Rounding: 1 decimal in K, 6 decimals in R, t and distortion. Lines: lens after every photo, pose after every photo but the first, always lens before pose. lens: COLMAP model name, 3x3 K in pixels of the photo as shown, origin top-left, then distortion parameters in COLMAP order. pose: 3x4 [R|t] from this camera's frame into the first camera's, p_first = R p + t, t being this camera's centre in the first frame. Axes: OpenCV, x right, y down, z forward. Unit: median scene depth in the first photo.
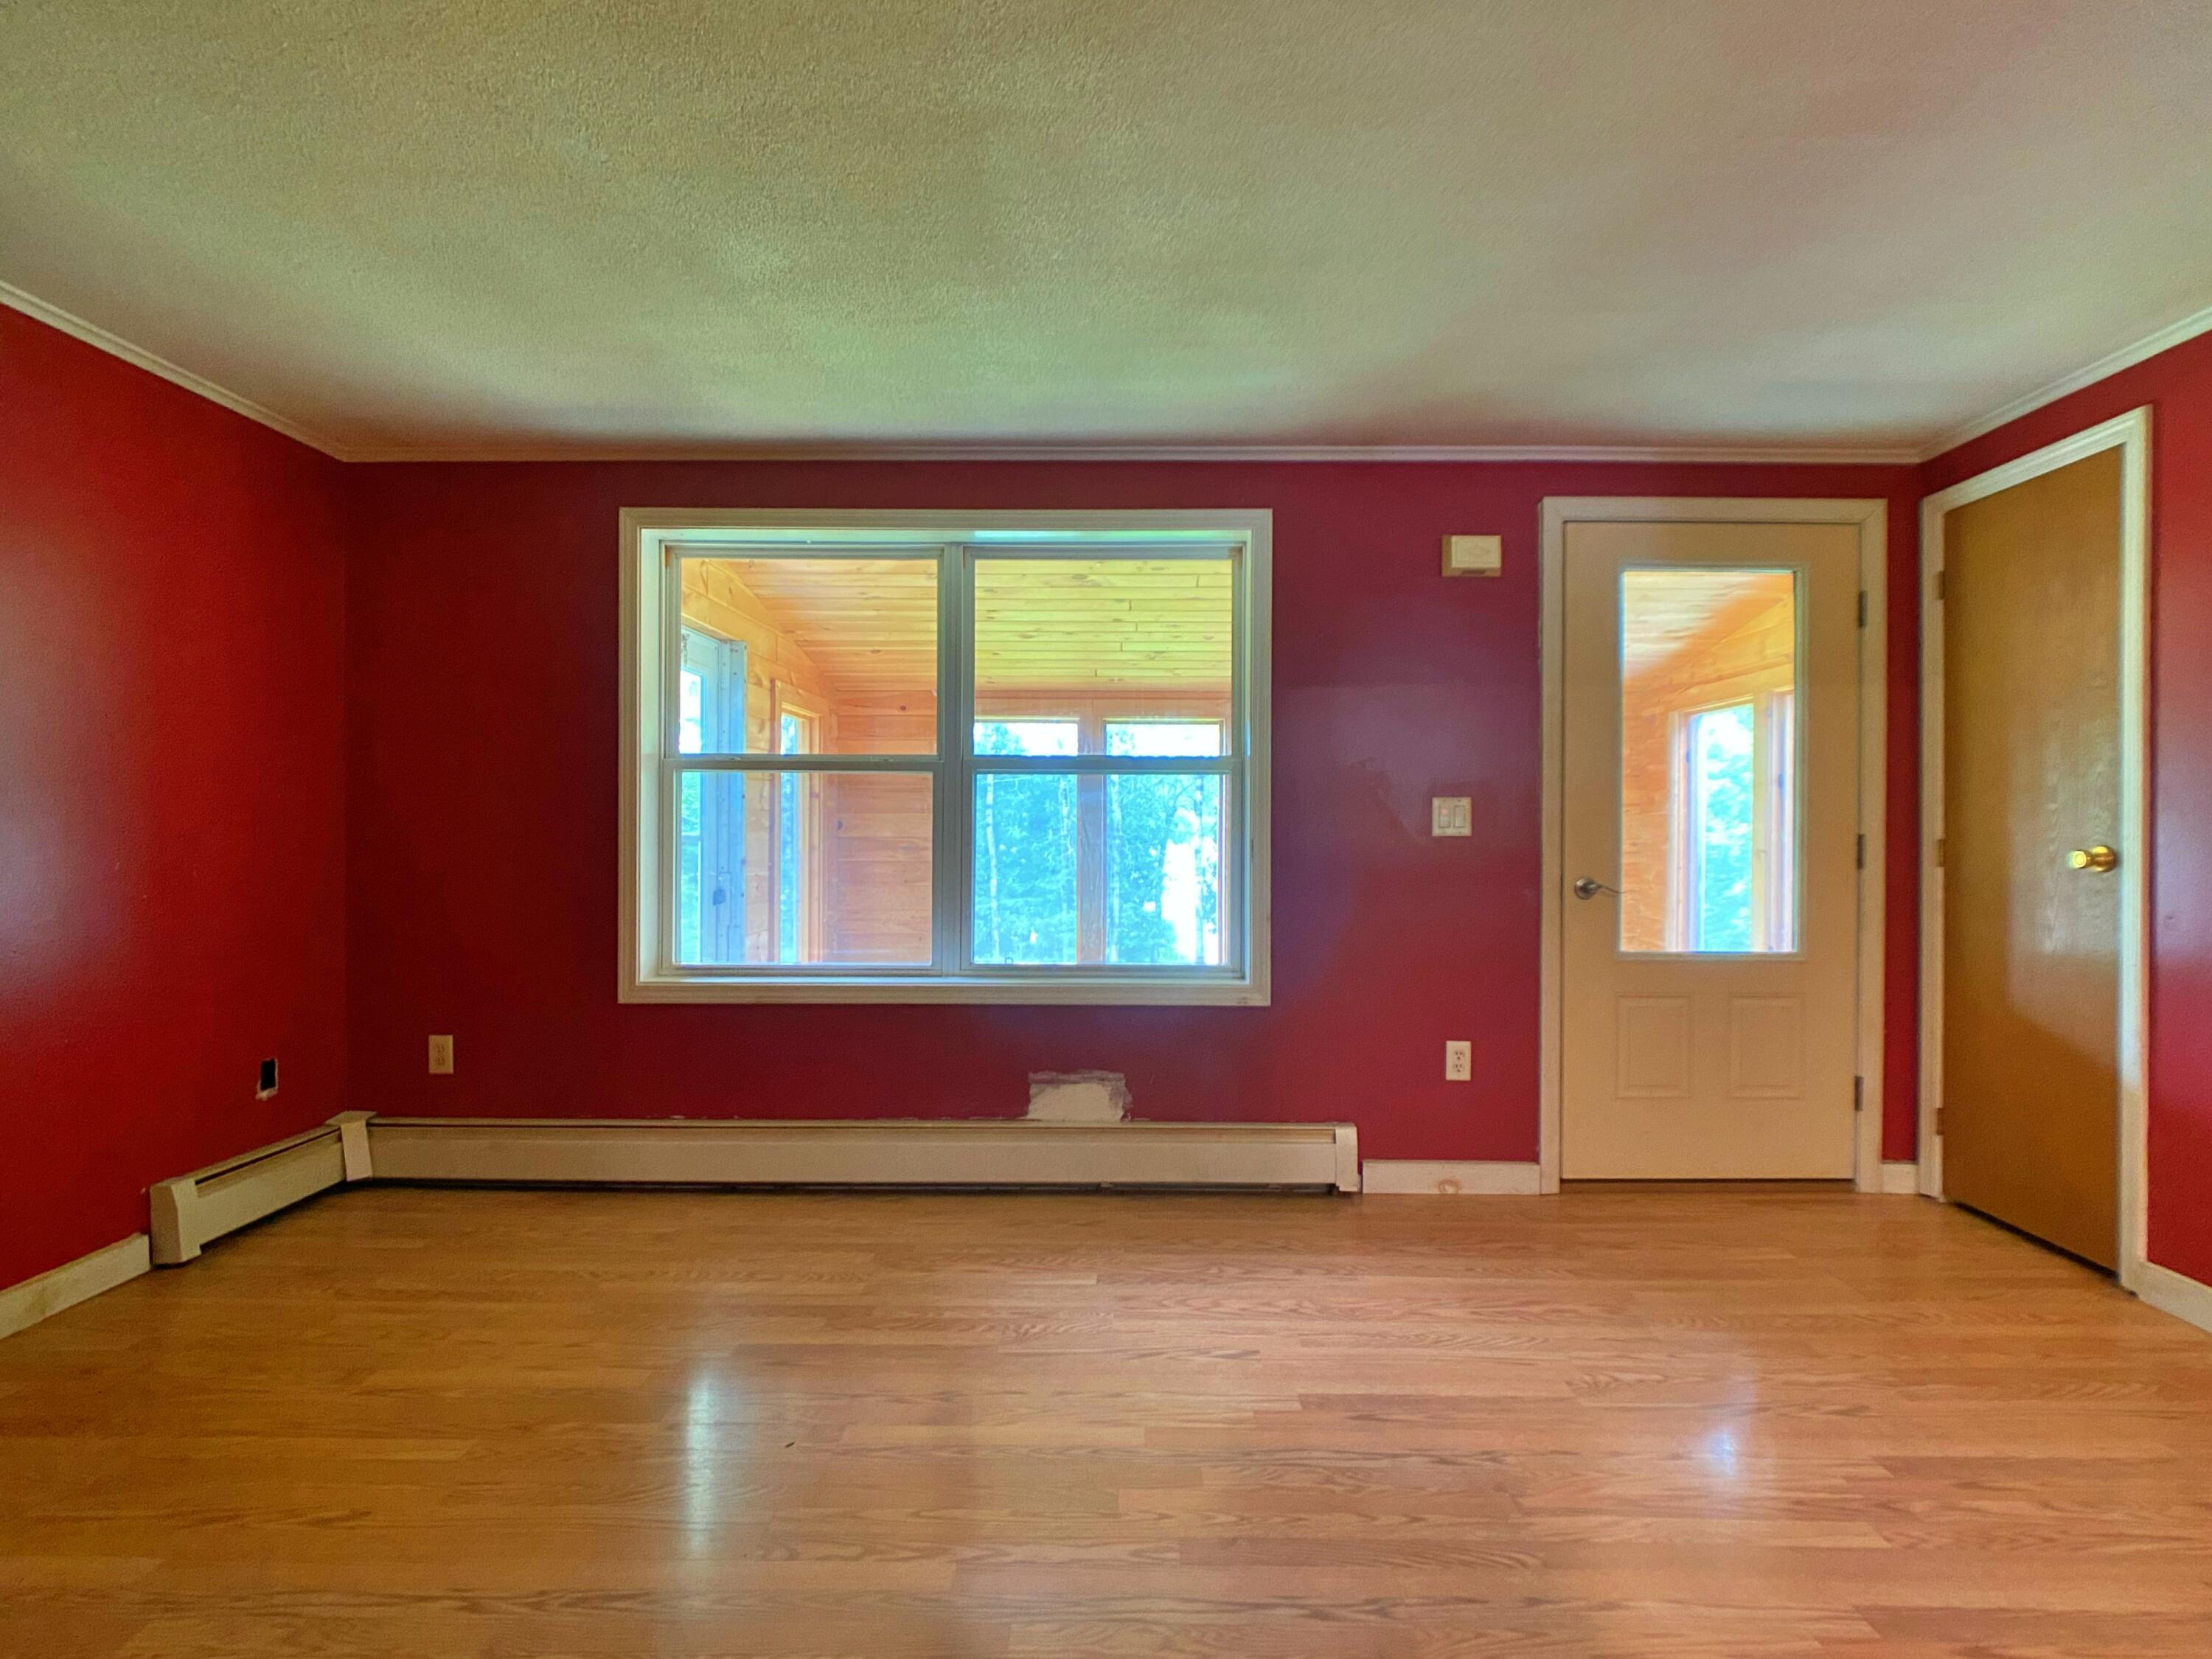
lens RADIAL K [[1121.2, 0, 1128.9], [0, 1121.2, 827.4], [0, 0, 1]] dist [-0.007567, 0.000906]
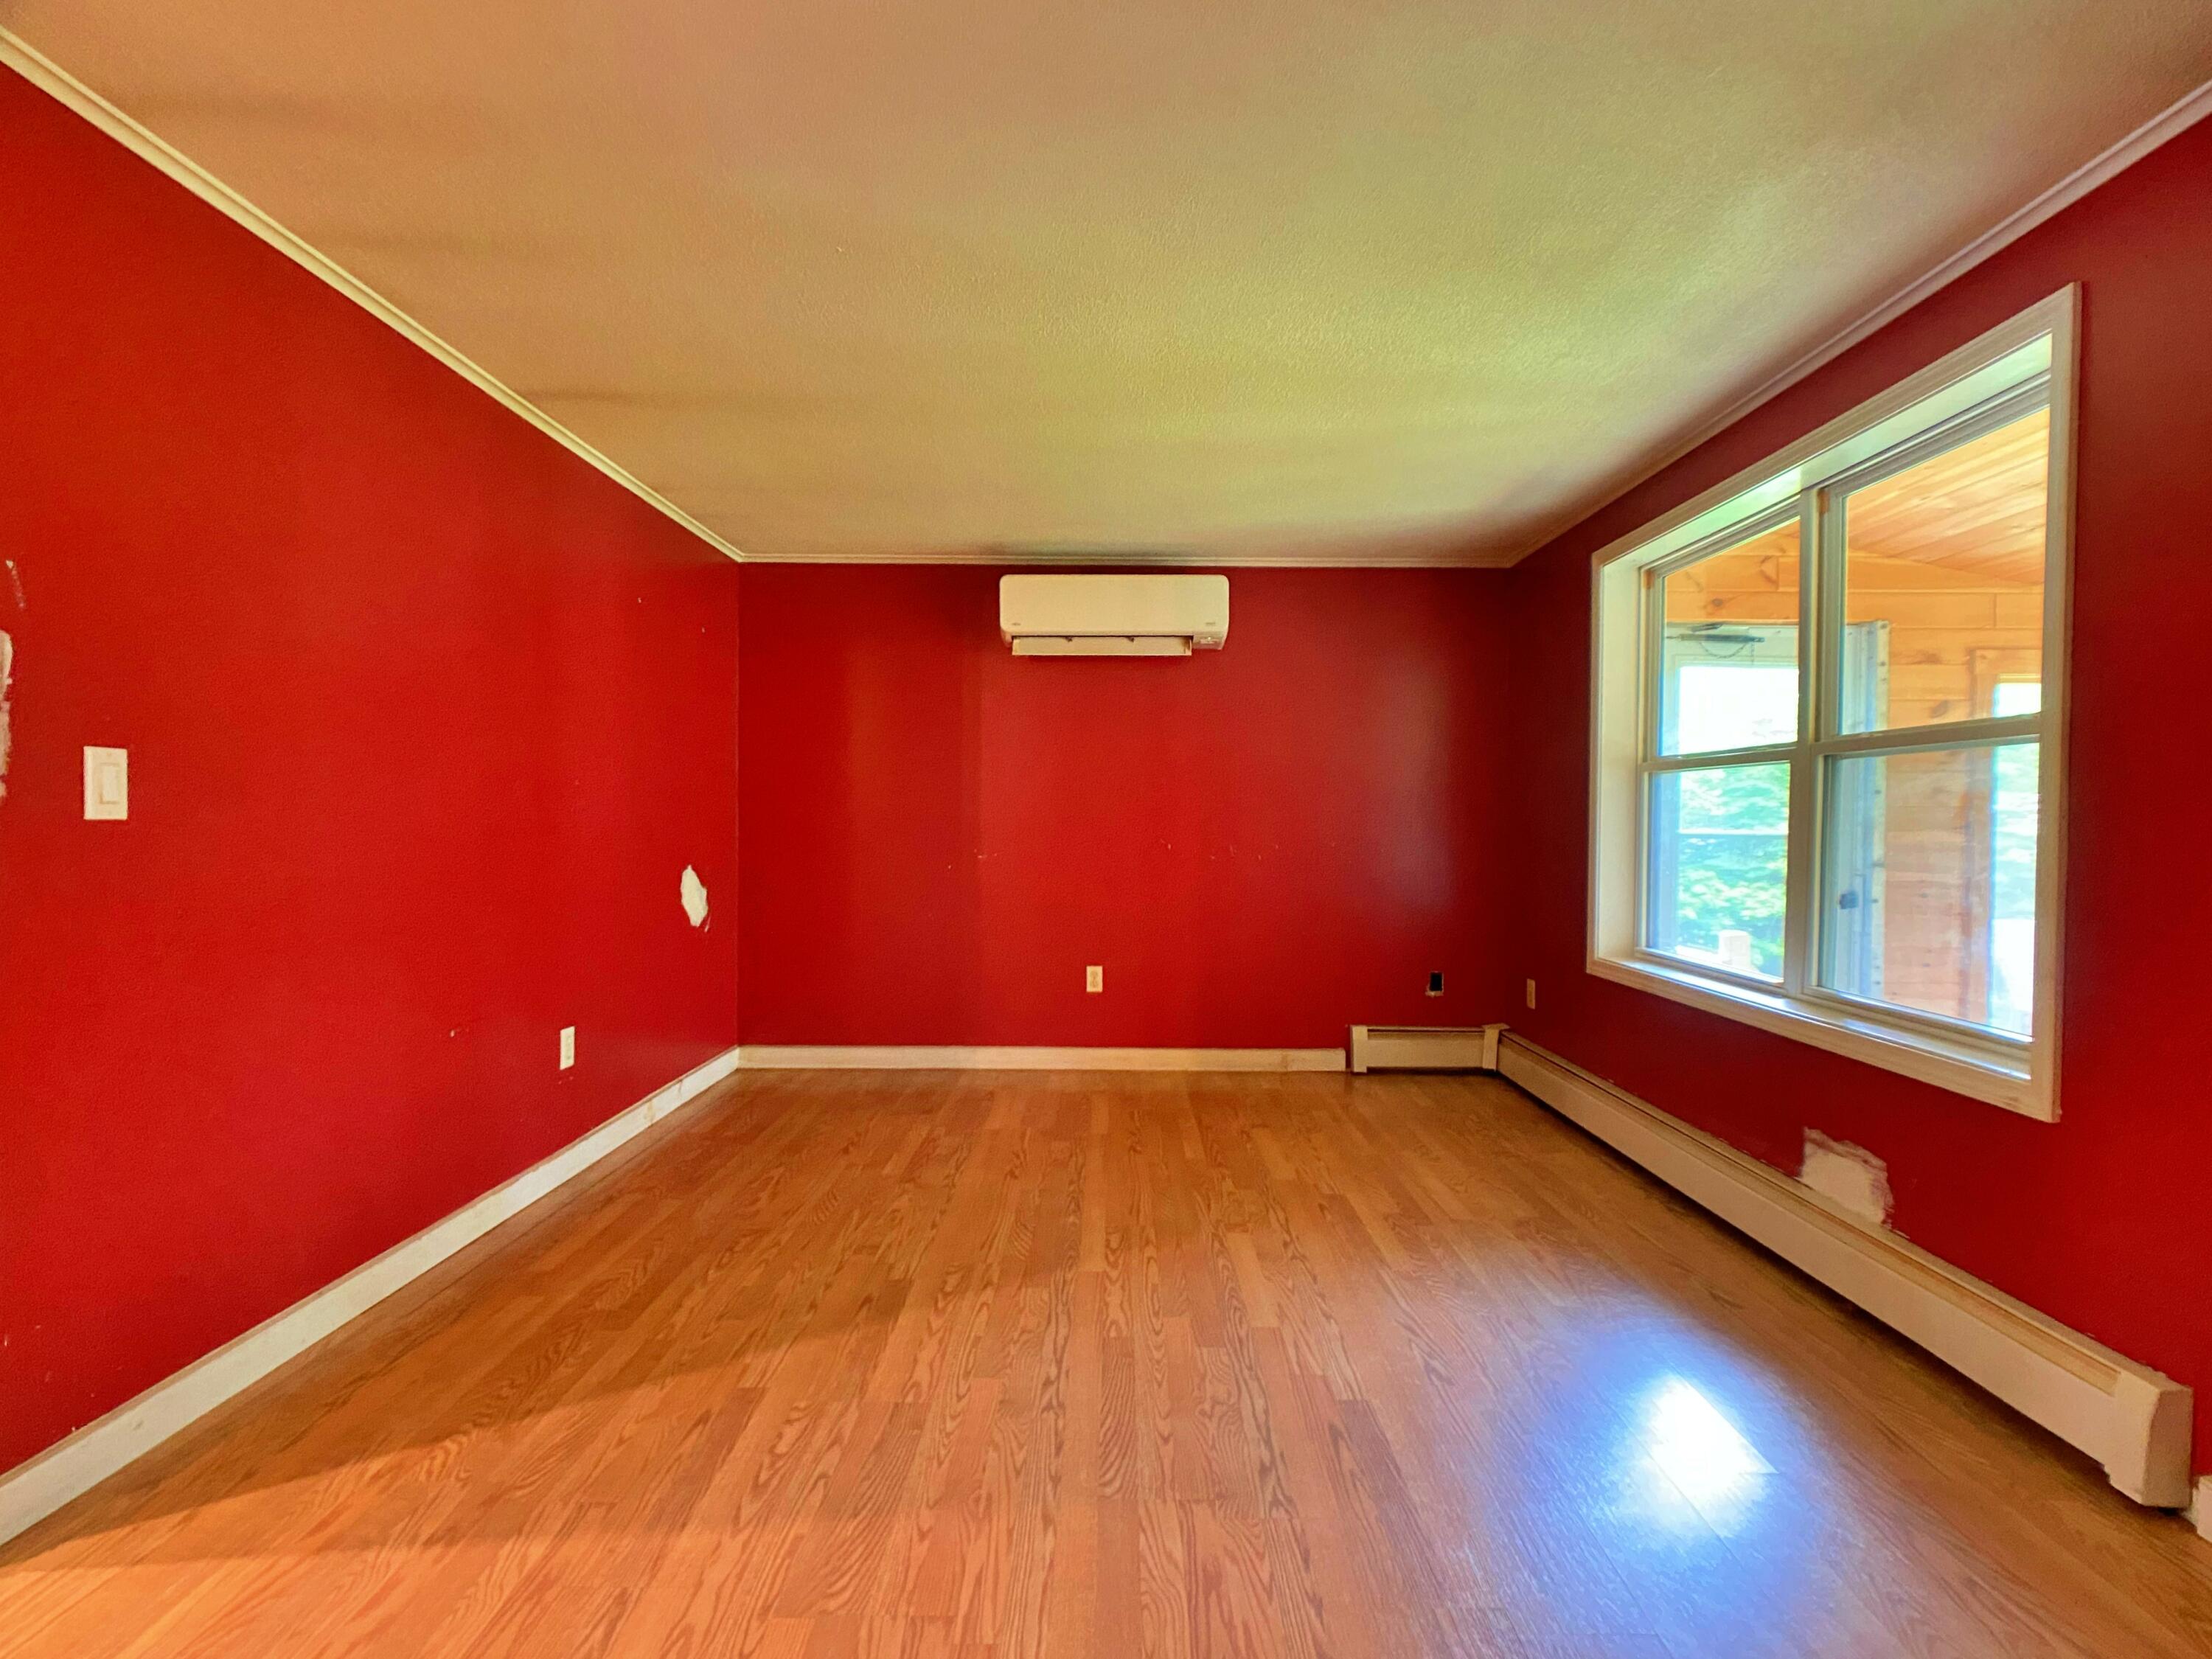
lens RADIAL K [[1121.2, 0, 1128.9], [0, 1121.2, 827.4], [0, 0, 1]] dist [-0.007567, 0.000906]
pose [[0.003643, 0.000119, -0.999993, 0.900367], [-0.010993, 0.999940, 0.000079, 0.008741], [0.999933, 0.010992, 0.003645, 0.628192]]
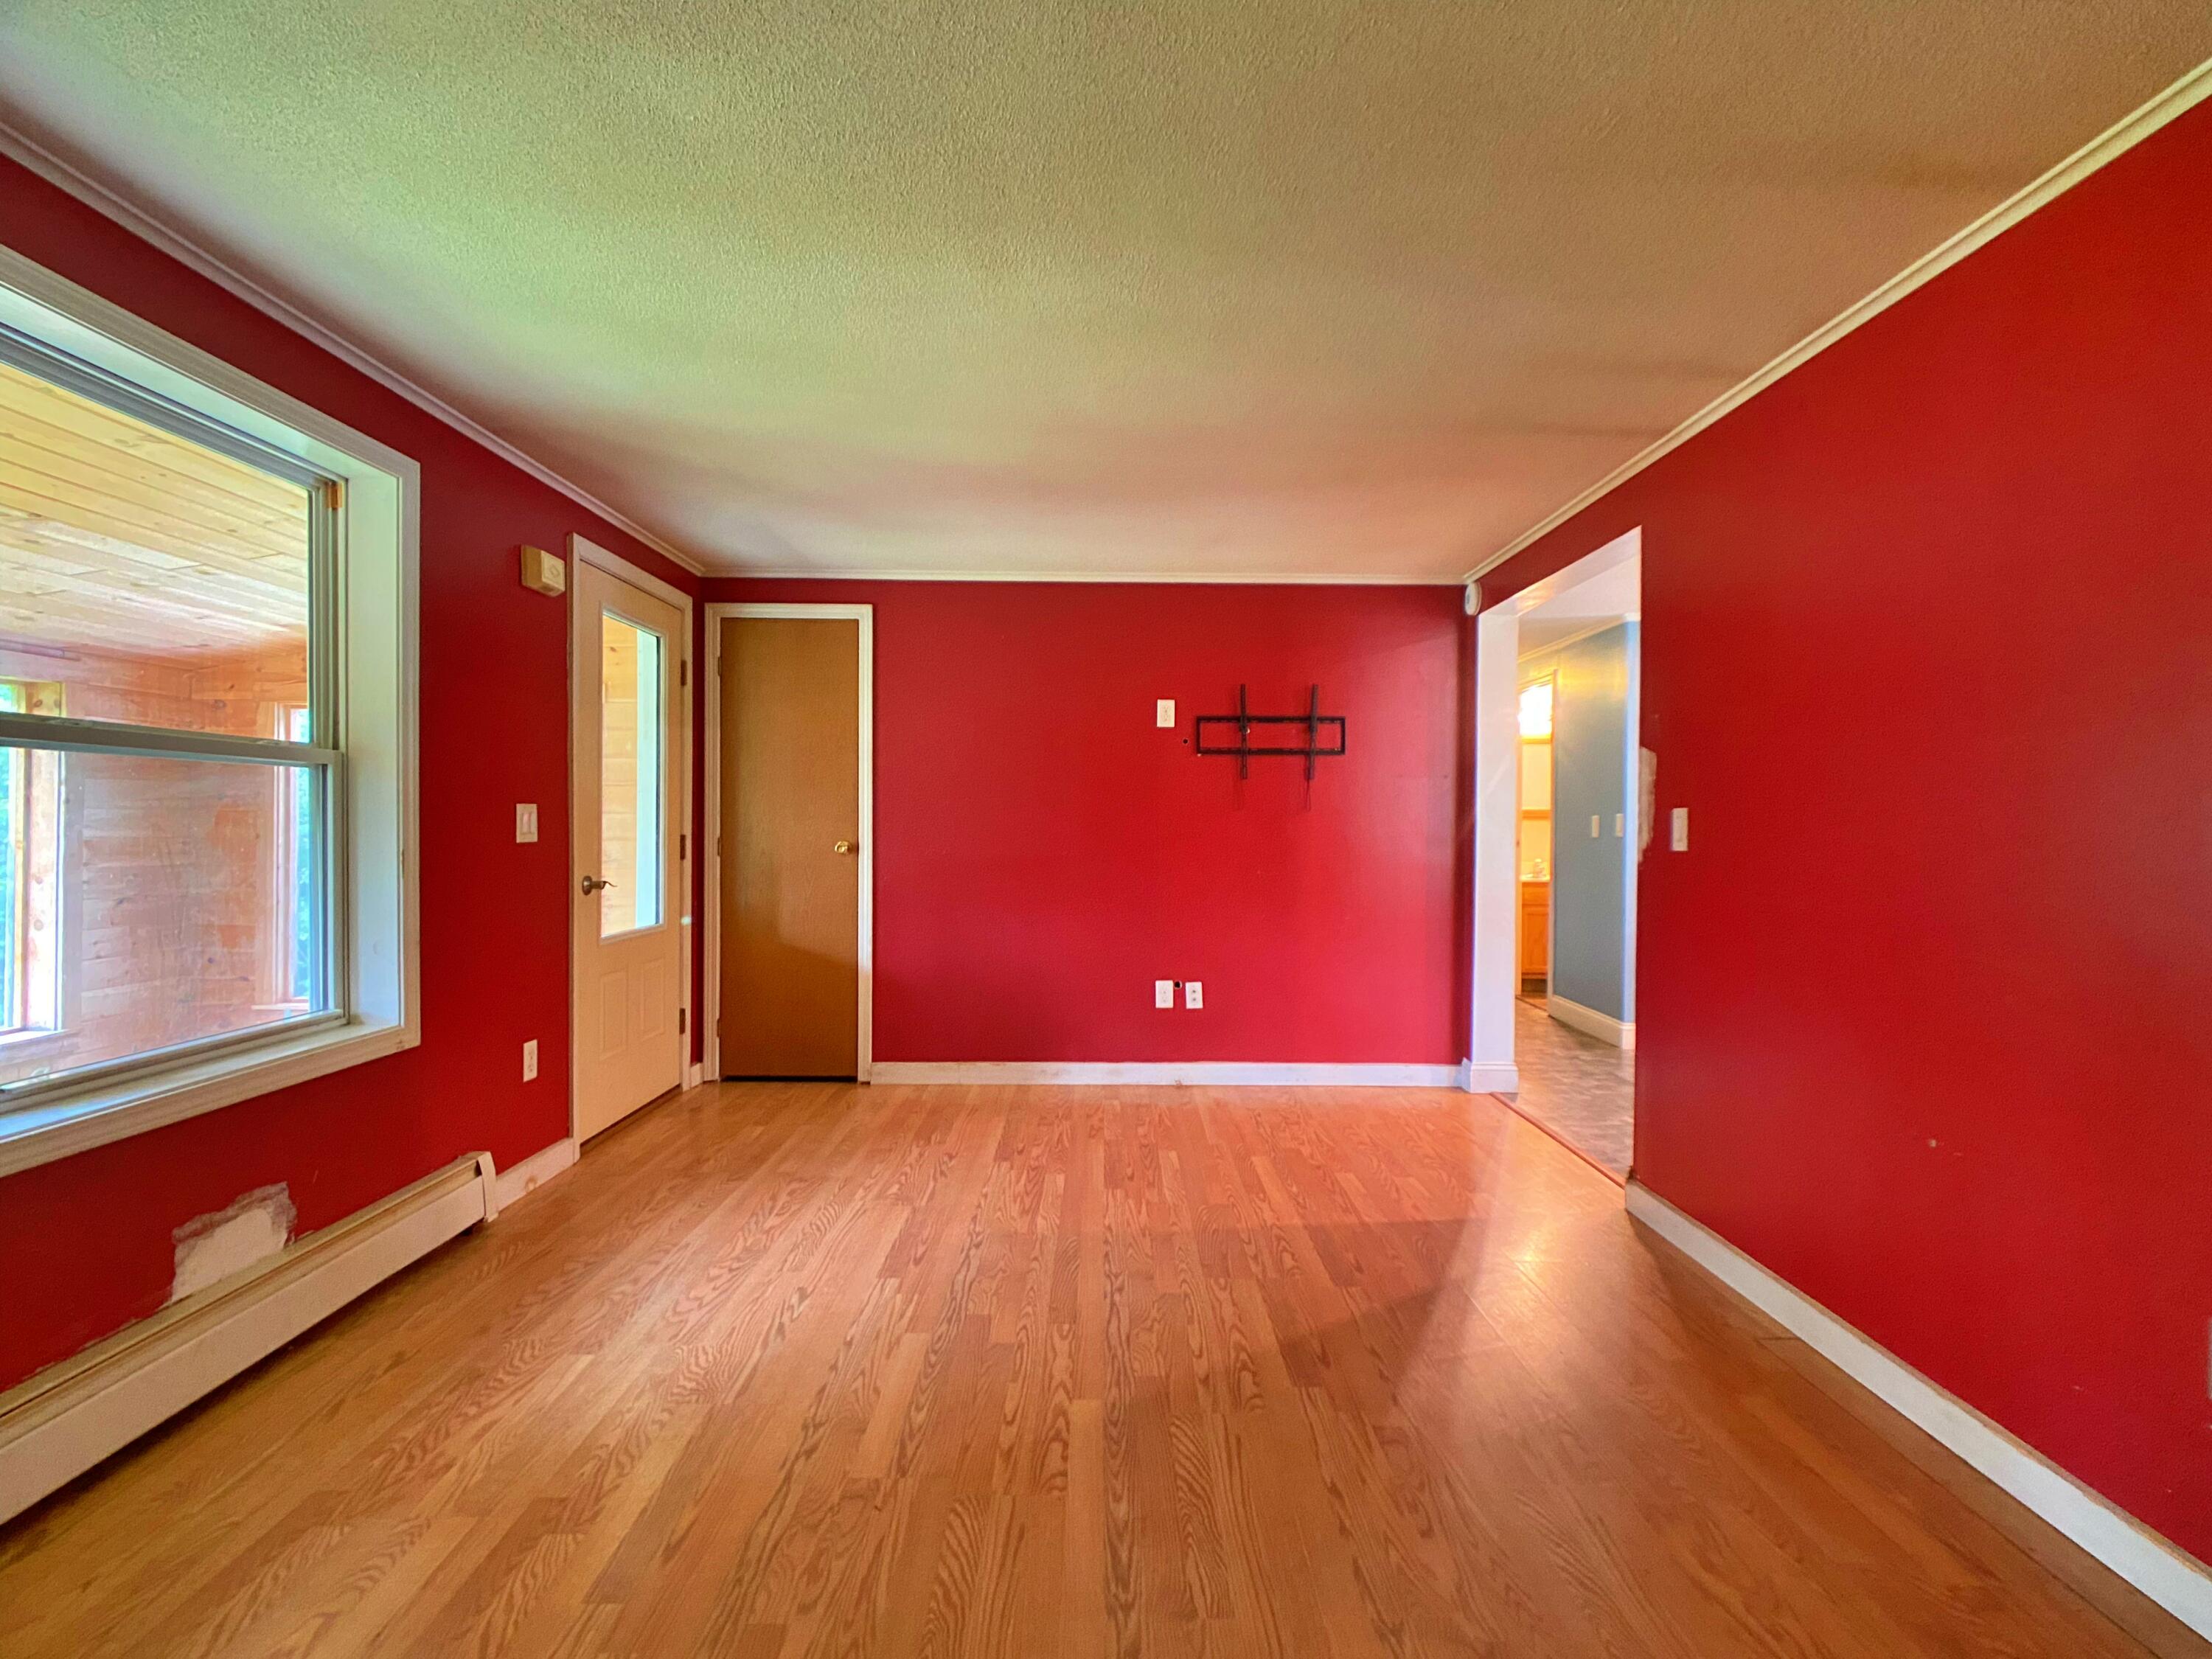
lens RADIAL K [[1090.9, 0, 1106.0], [0, 1090.9, 829.5], [0, 0, 1]] dist [0.018342, 0.000508]
pose [[0.005179, -0.009420, 0.999942, -0.888469], [-0.003898, 0.999948, 0.009440, -0.019238], [-0.999979, -0.003947, 0.005142, 0.586691]]
